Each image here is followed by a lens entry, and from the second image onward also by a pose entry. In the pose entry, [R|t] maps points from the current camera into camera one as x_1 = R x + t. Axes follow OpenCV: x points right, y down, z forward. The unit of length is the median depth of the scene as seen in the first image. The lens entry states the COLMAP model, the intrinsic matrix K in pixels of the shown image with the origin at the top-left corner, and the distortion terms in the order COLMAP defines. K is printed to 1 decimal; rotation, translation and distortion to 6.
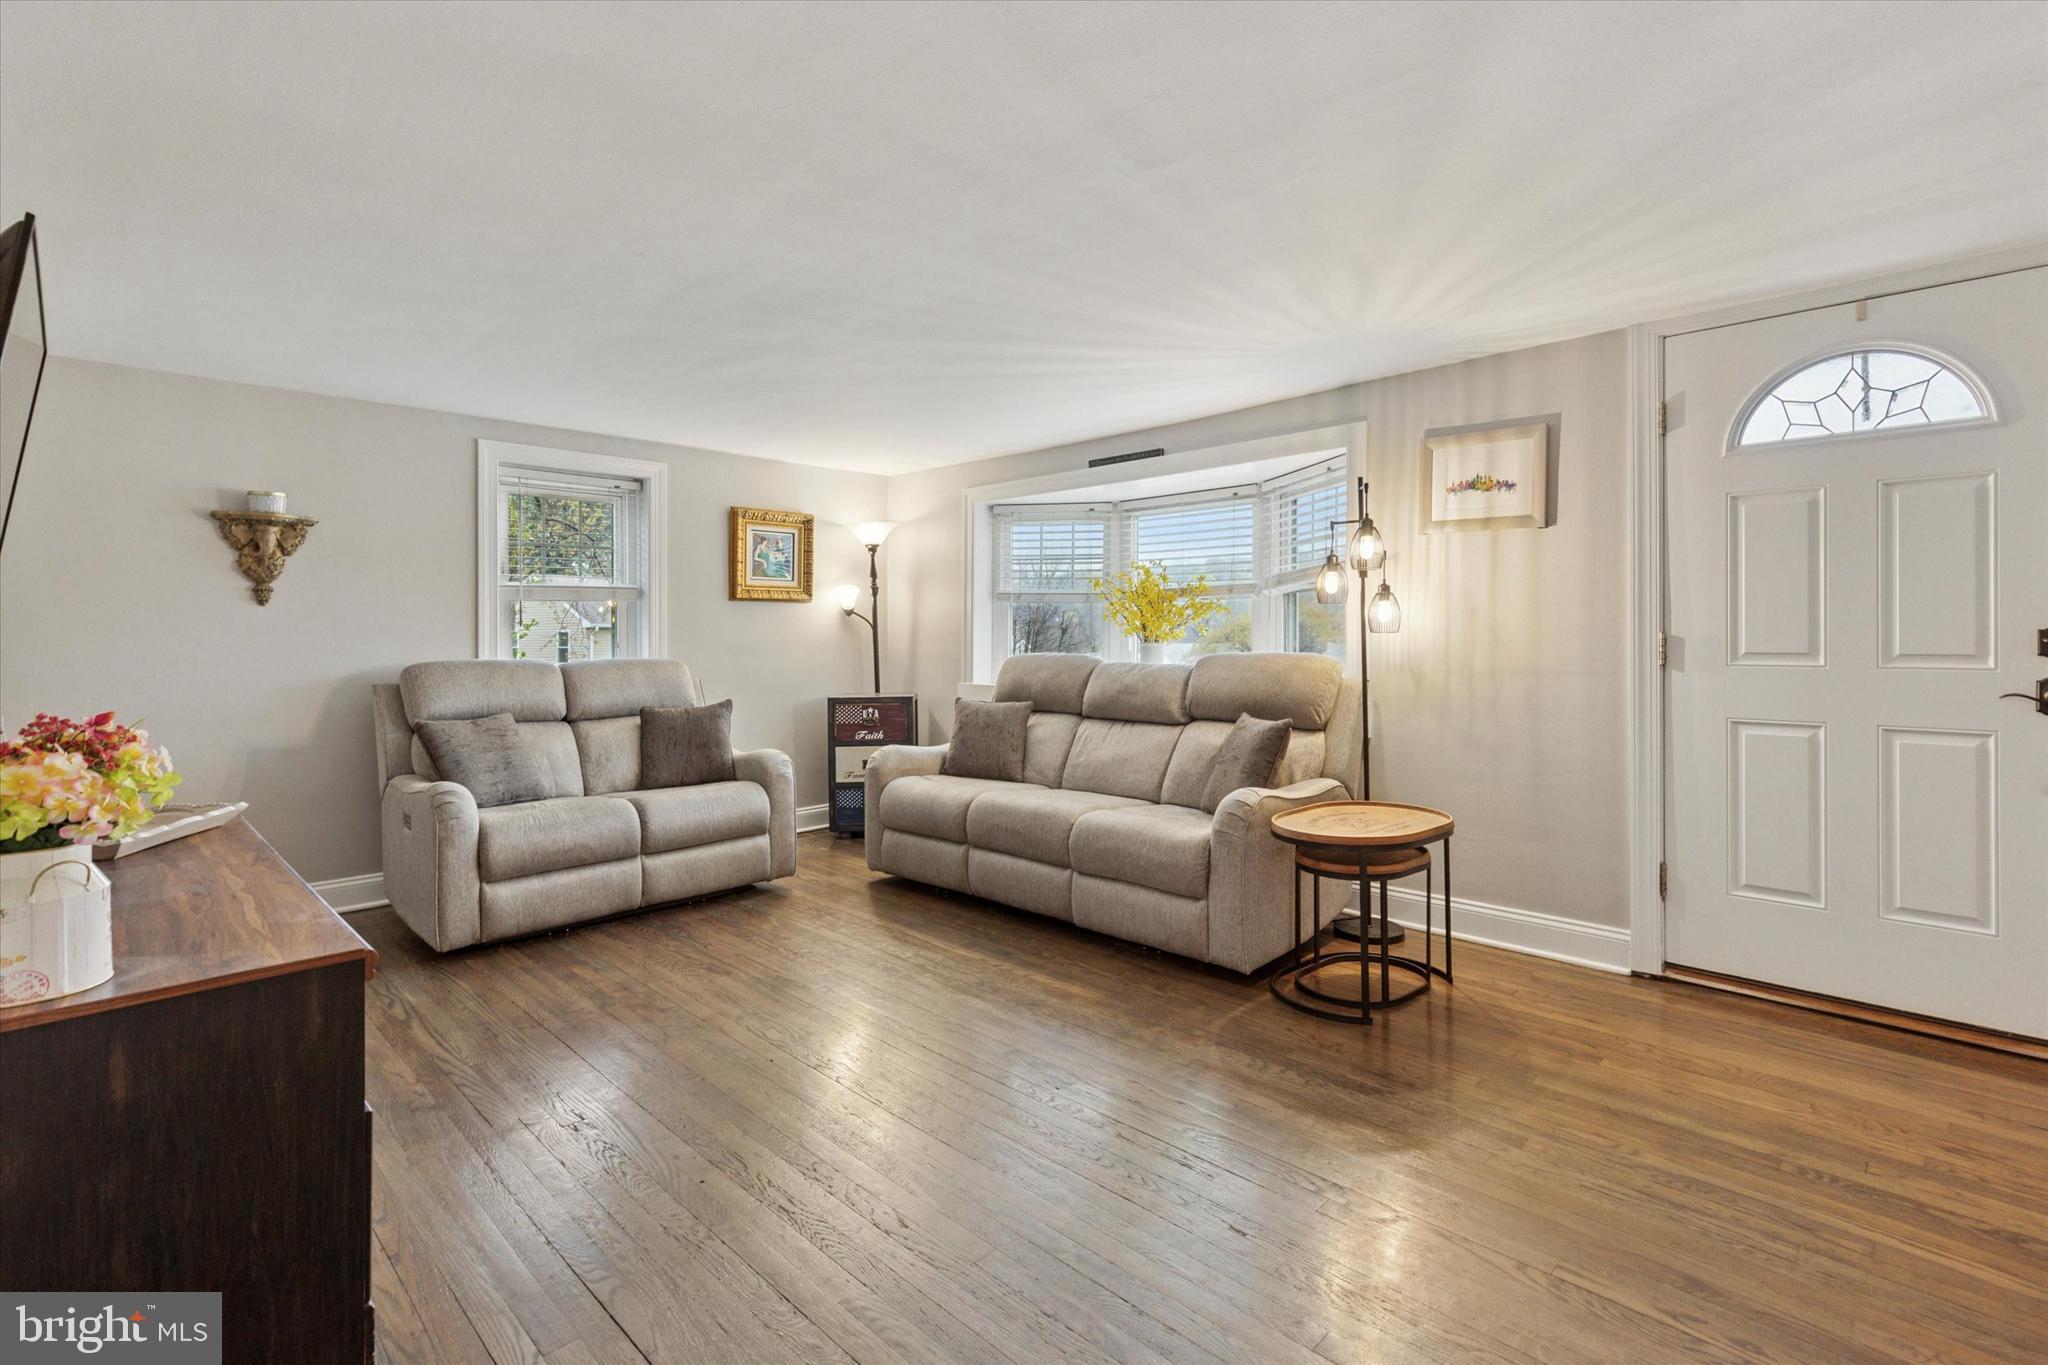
lens RADIAL K [[932.5, 0, 1024.9], [0, 932.5, 634.4], [0, 0, 1]] dist [0.000378, -0.000016]
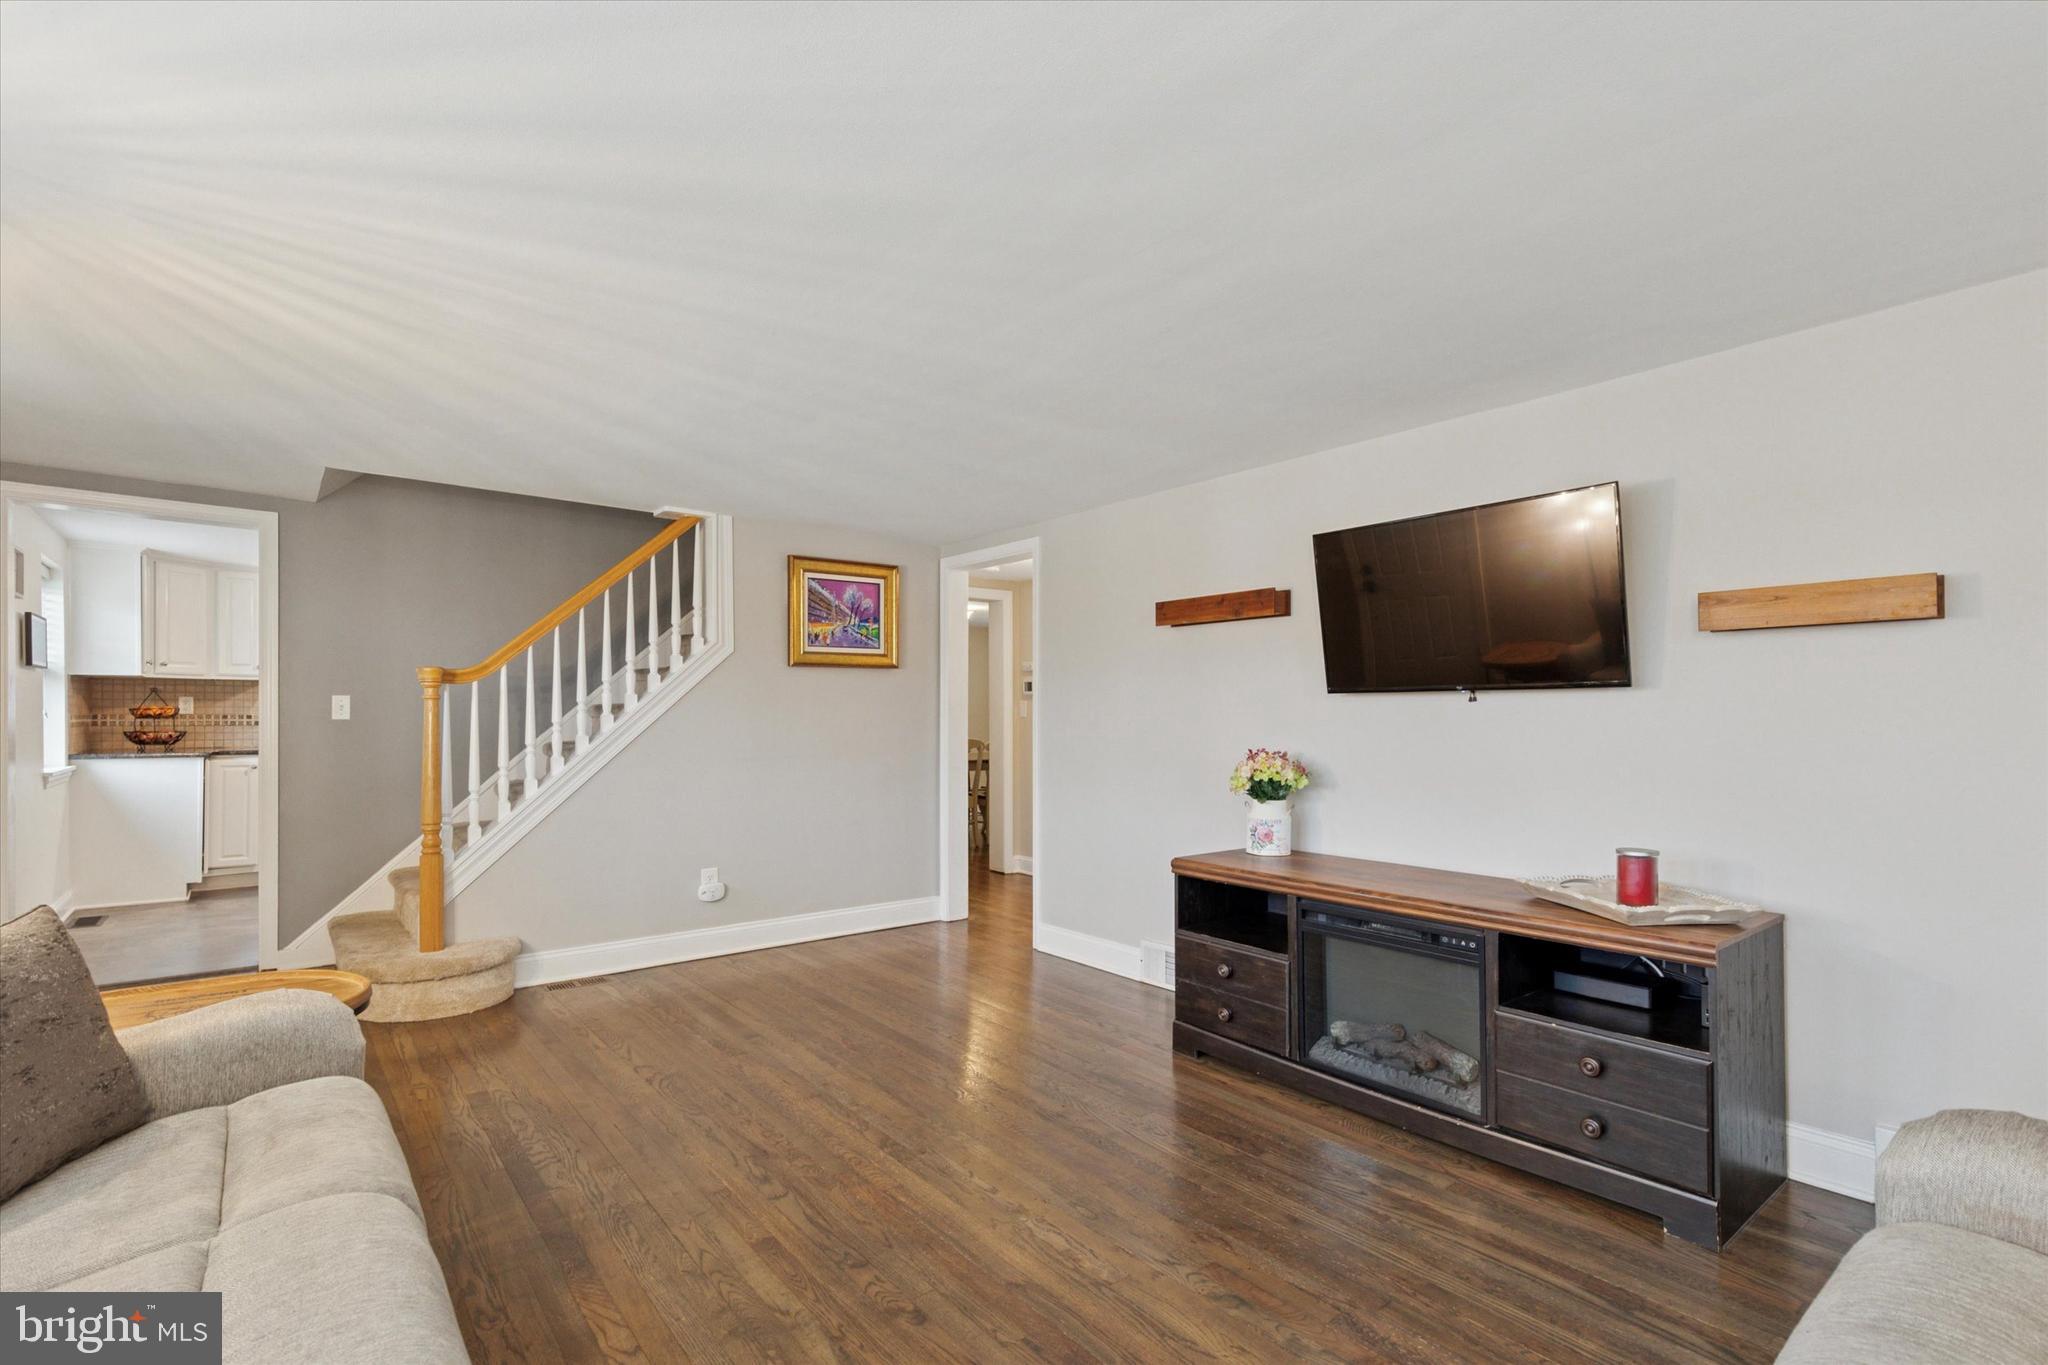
lens RADIAL K [[951.9, 0, 1026.5], [0, 951.9, 713.4], [0, 0, 1]] dist [0.024961, 0.000129]
pose [[-0.992875, 0.006057, 0.119006, -0.258700], [0.005977, 0.999982, -0.001030, -0.003333], [-0.119010, -0.000311, -0.992893, 1.349047]]
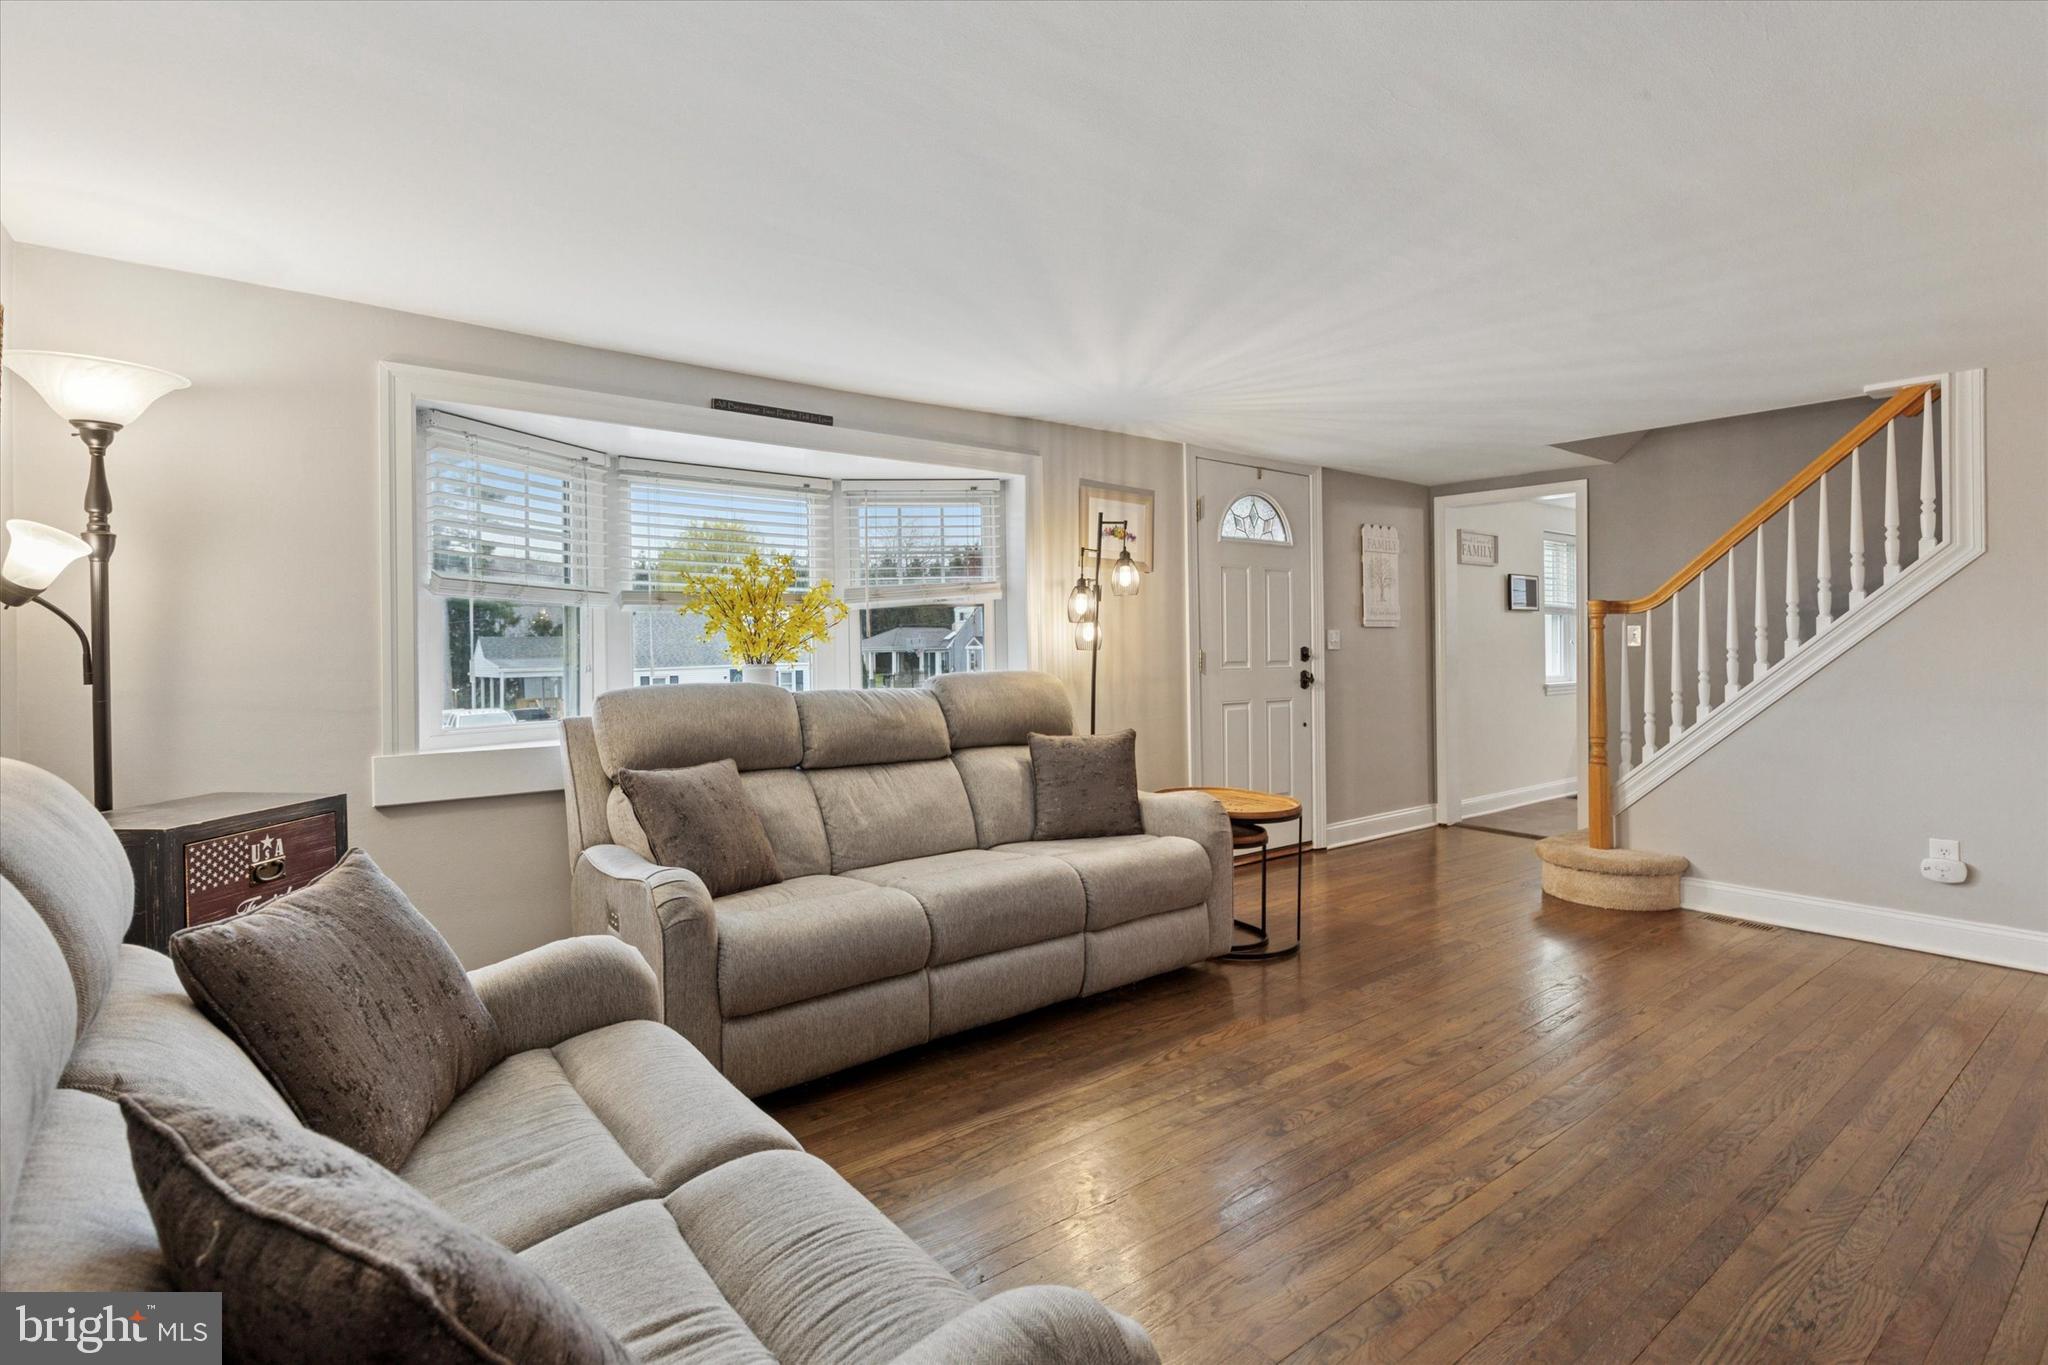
lens RADIAL K [[973.5, 0, 1028.4], [0, 973.5, 650.1], [0, 0, 1]] dist [0.001514, 0.000002]
pose [[0.135119, 0.006428, 0.990809, -0.802327], [0.010733, 0.999911, -0.007951, 0.006688], [-0.990771, 0.011709, 0.135038, 0.909336]]
